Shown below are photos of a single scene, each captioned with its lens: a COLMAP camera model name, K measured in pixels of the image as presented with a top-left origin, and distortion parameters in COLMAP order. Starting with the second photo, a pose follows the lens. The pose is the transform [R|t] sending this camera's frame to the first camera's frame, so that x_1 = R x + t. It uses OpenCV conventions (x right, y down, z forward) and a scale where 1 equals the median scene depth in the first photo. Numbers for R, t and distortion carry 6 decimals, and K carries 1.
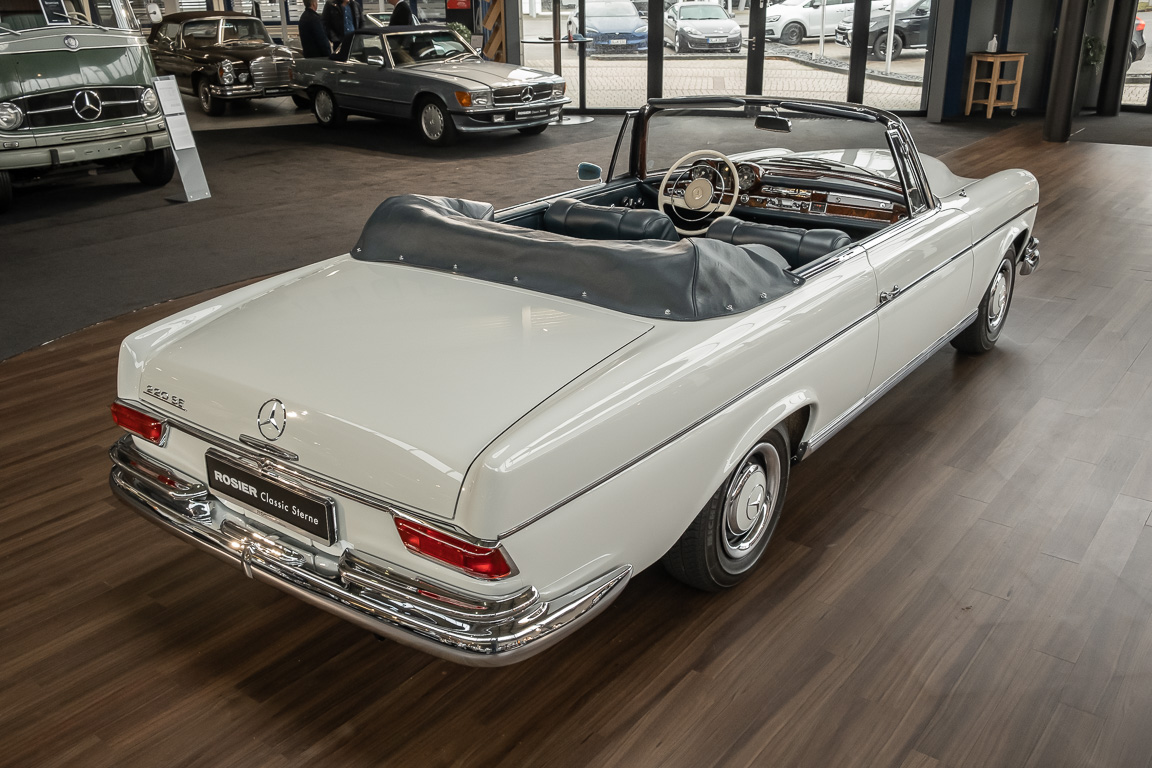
lens RADIAL K [[1015.3, 0, 582.9], [0, 1015.3, 382.8], [0, 0, 1]] dist [0.008708, -0.016426]
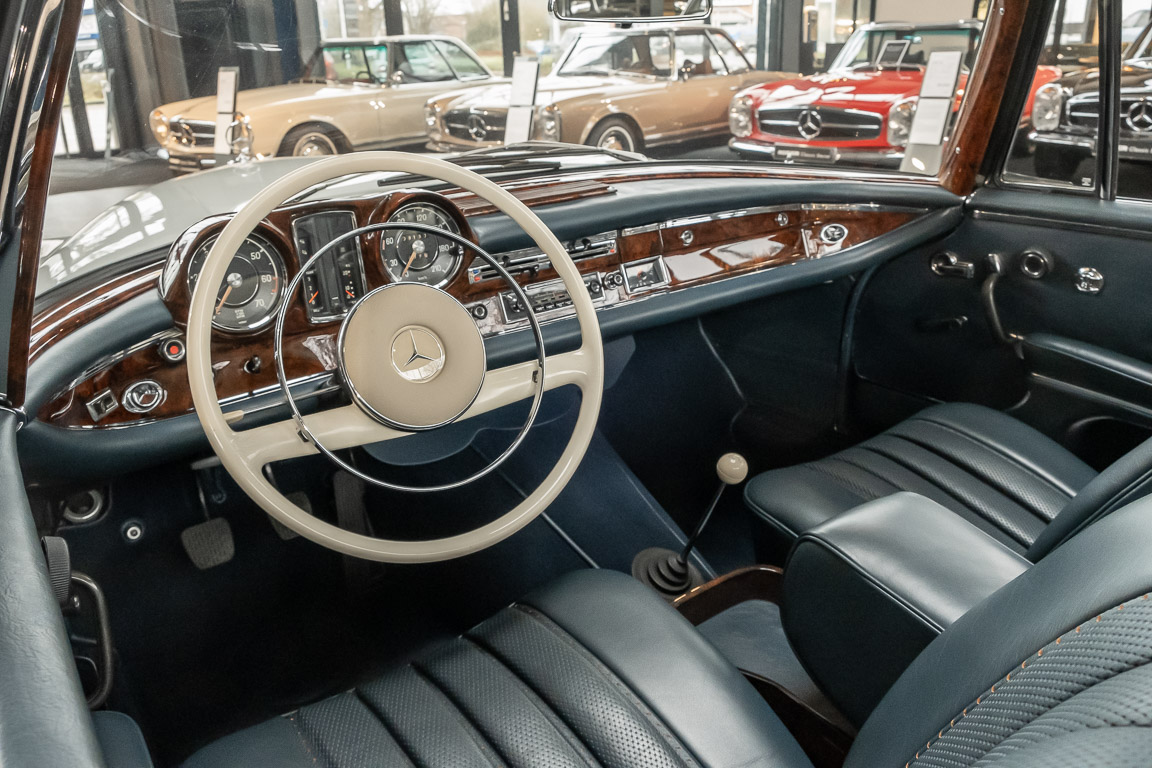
lens RADIAL K [[884.8, 0, 571.4], [0, 884.8, 378.0], [0, 0, 1]] dist [-0.024151, 0.005561]
pose [[0.297487, -0.334870, 0.894071, -0.041857], [0.379394, 0.900817, 0.211160, -0.204659], [-0.876106, 0.276388, 0.395029, 0.885716]]
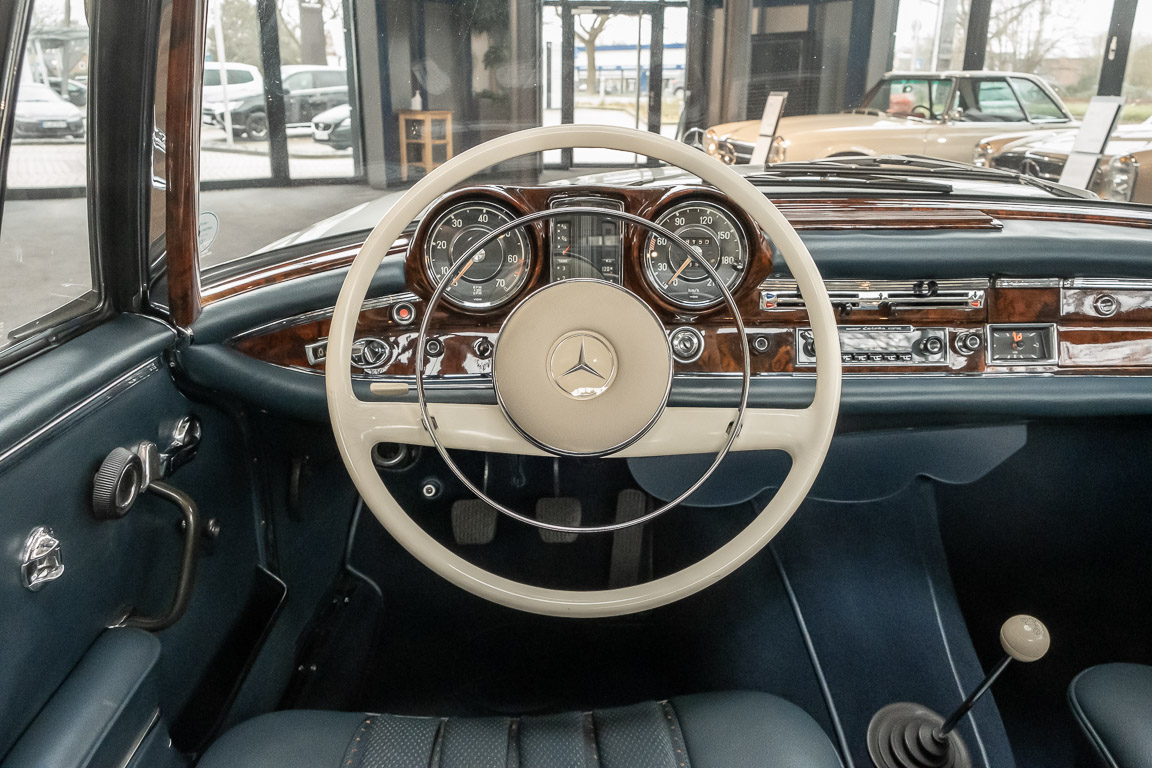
lens RADIAL K [[884.8, 0, 580.0], [0, 884.8, 388.5], [0, 0, 1]] dist [-0.024151, 0.005561]
pose [[0.787298, -0.179694, 0.589807, 0.021861], [0.210861, 0.977380, 0.016308, -0.181570], [-0.579396, 0.111528, 0.807379, 0.862658]]
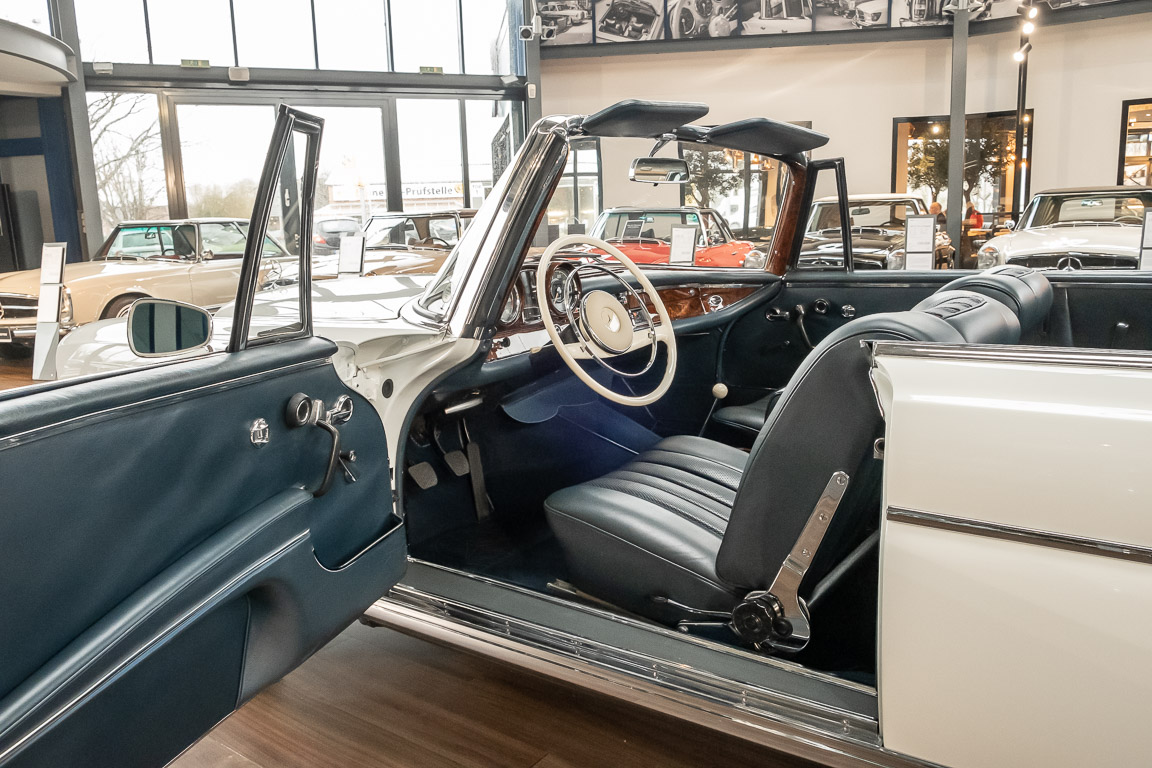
lens RADIAL K [[884.8, 0, 579.0], [0, 884.8, 386.6], [0, 0, 1]] dist [-0.024151, 0.005561]
pose [[-0.012078, -0.167015, 0.985880, -0.287640], [0.399729, 0.902938, 0.157861, -0.224470], [-0.916554, 0.395992, 0.055855, 0.985934]]
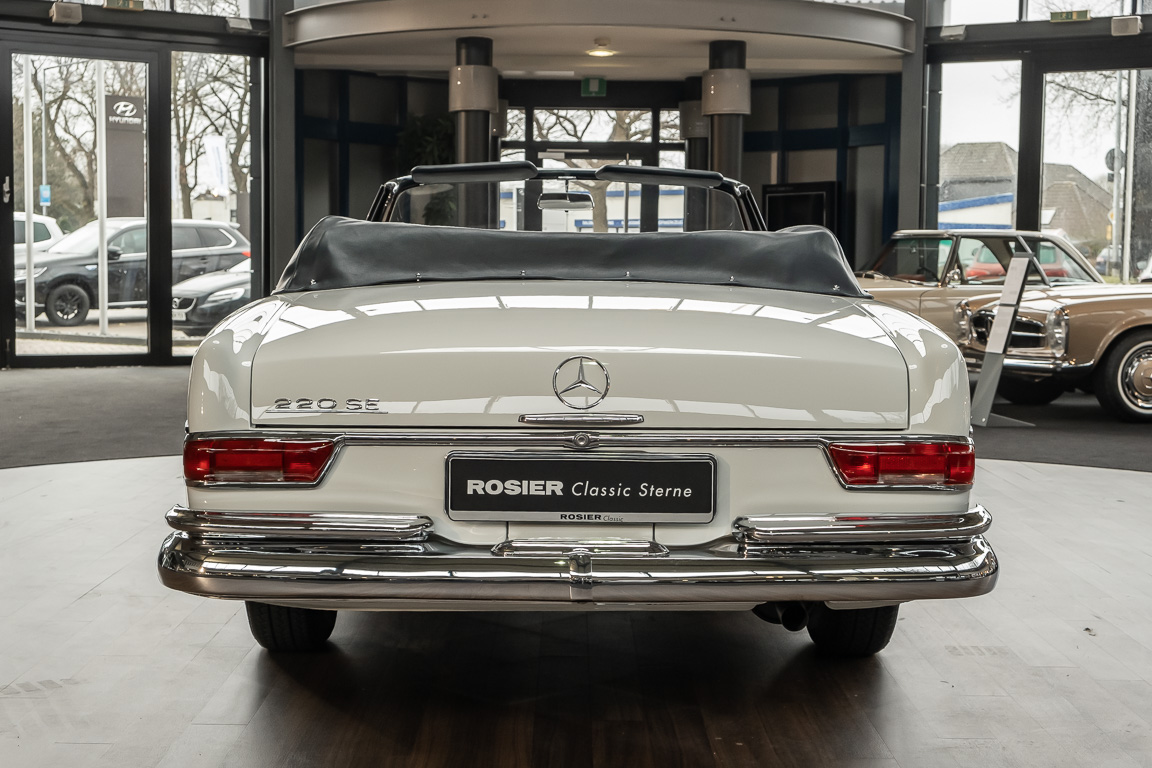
lens RADIAL K [[1727.9, 0, 585.9], [0, 1727.9, 374.1], [0, 0, 1]] dist [0.043006, 0.000000]
pose [[0.787598, -0.017591, 0.615938, -0.585893], [0.205902, 0.949648, -0.236165, 0.178999], [-0.580770, 0.312826, 0.751562, 0.018983]]
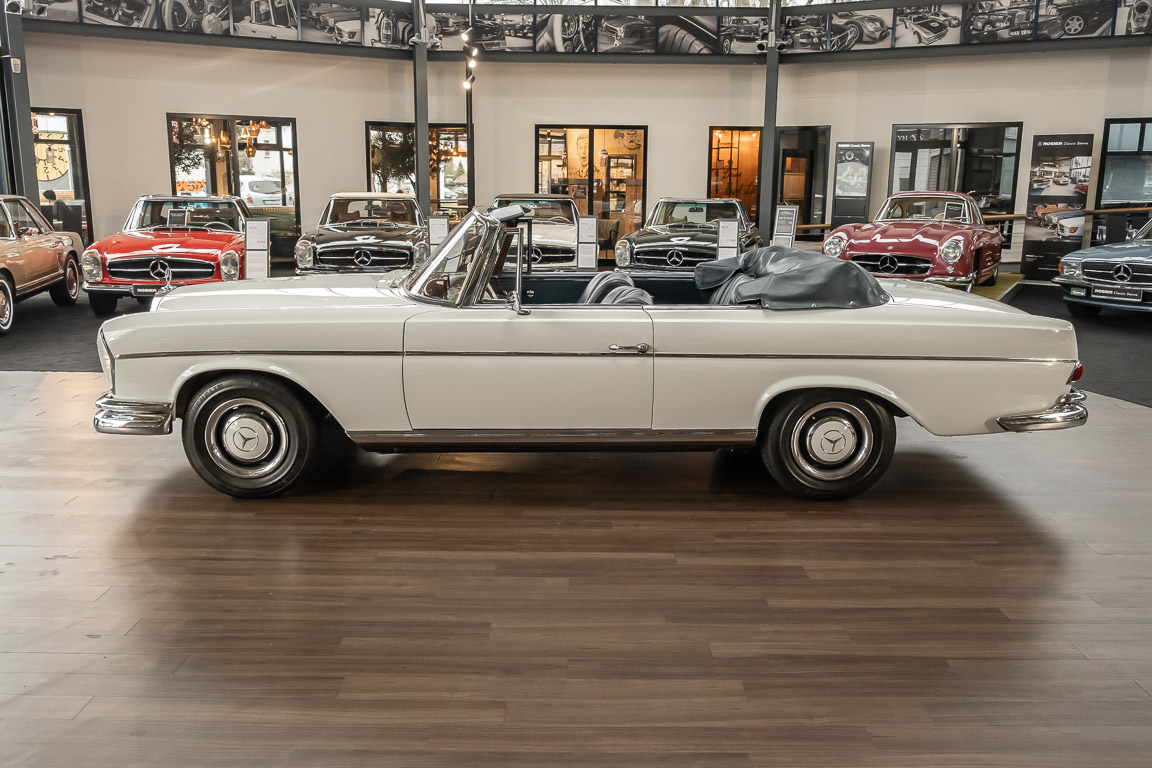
lens RADIAL K [[938.2, 0, 574.6], [0, 938.2, 378.3], [0, 0, 1]] dist [-0.024623, 0.007295]
pose [[-0.608431, -0.151610, 0.778991, -0.677914], [0.289949, 0.871257, 0.396032, -0.460559], [-0.738743, 0.466825, -0.486140, 1.416468]]
